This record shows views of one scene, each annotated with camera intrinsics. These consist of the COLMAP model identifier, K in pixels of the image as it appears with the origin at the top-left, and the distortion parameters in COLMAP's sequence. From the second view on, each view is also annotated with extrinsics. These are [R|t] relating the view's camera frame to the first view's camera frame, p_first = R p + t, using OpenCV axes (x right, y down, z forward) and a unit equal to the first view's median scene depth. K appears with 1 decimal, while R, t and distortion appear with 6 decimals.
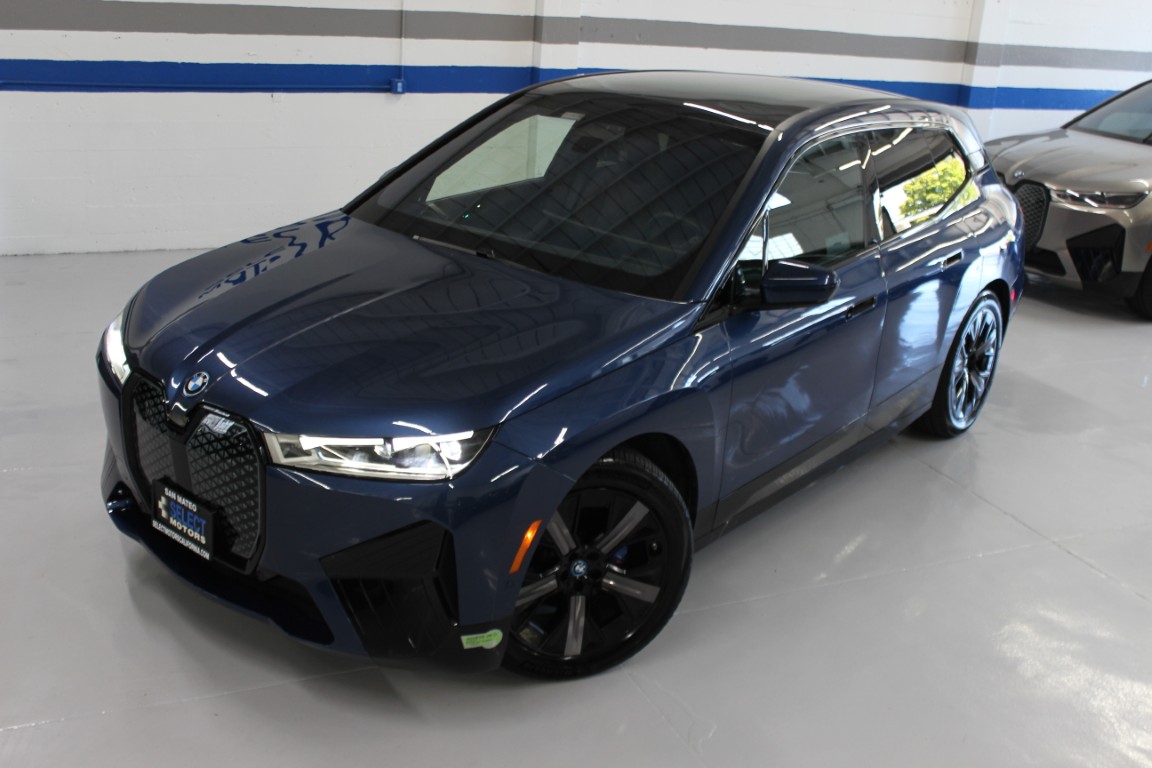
lens RADIAL K [[1205.4, 0, 583.3], [0, 1205.4, 386.8], [0, 0, 1]] dist [-0.126978, 0.138564]
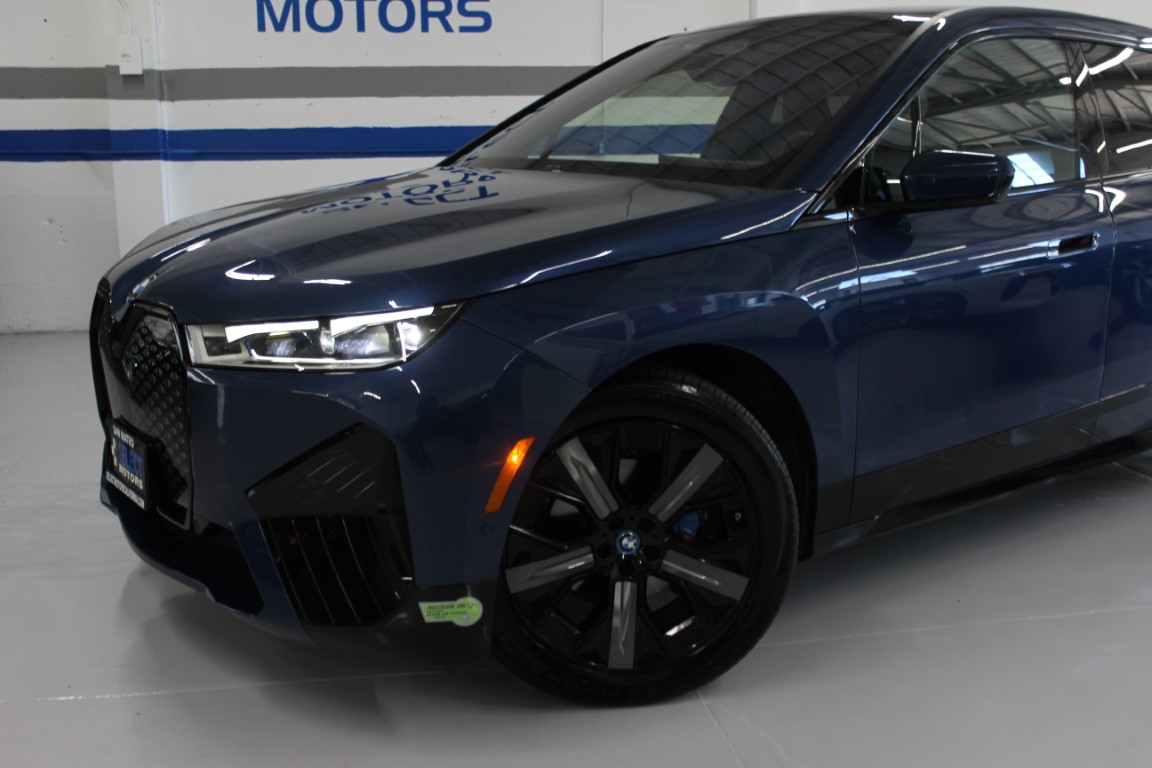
lens RADIAL K [[1205.4, 0, 583.3], [0, 1205.4, 386.8], [0, 0, 1]] dist [-0.126978, 0.138564]
pose [[0.967310, -0.020273, -0.252786, 0.154874], [-0.016803, 0.989486, -0.143652, 0.163968], [0.253040, 0.143203, 0.956799, 0.298687]]
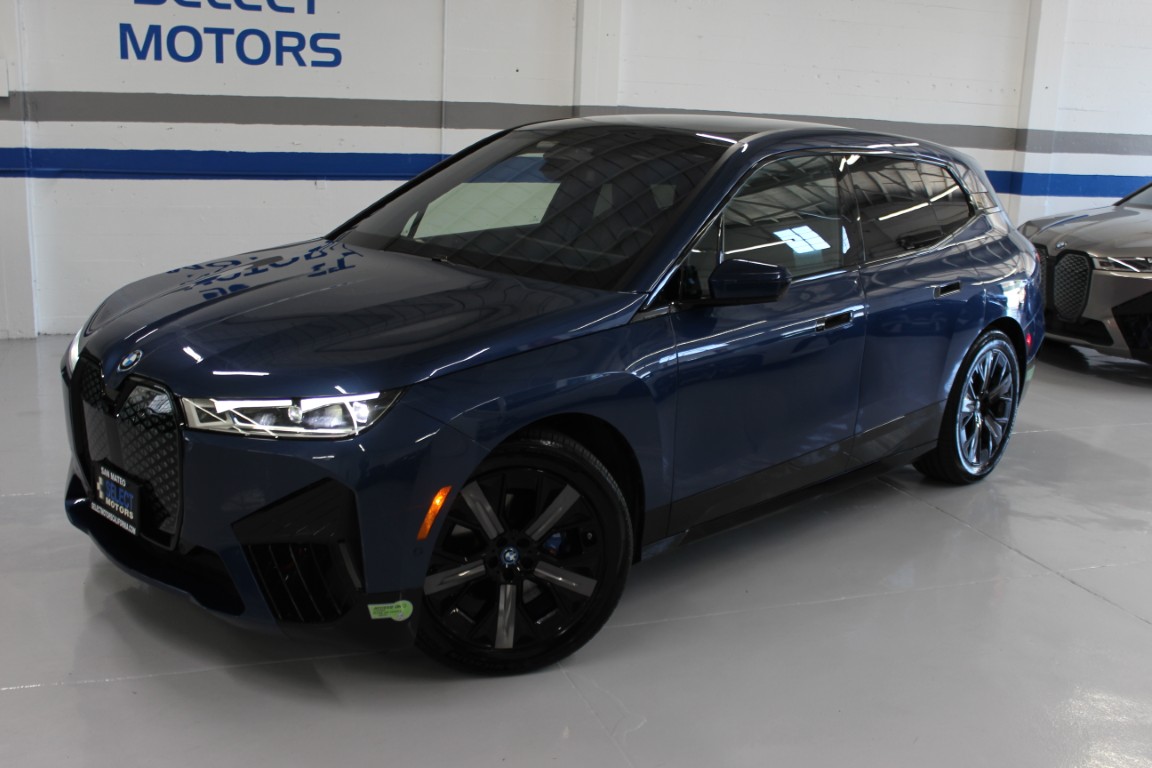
lens RADIAL K [[1209.9, 0, 584.4], [0, 1209.9, 386.4], [0, 0, 1]] dist [-0.139881, 0.172623]
pose [[0.995843, -0.008605, -0.090674, 0.147826], [-0.002696, 0.992306, -0.123777, 0.136748], [0.091042, 0.123506, 0.988159, 0.023979]]
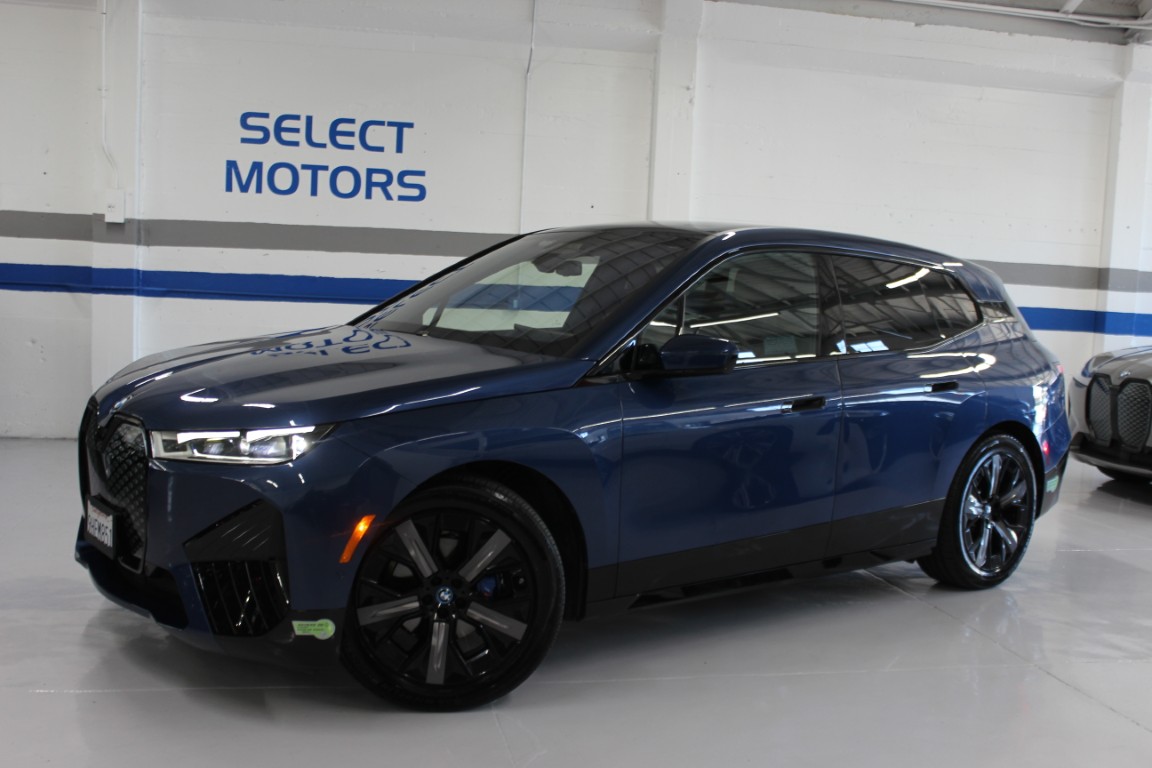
lens RADIAL K [[1209.9, 0, 584.4], [0, 1209.9, 386.4], [0, 0, 1]] dist [-0.139881, 0.172623]
pose [[0.976141, -0.004003, -0.217099, 0.342985], [-0.053526, 0.964540, -0.258454, 0.240735], [0.210436, 0.263908, 0.941313, 0.002467]]
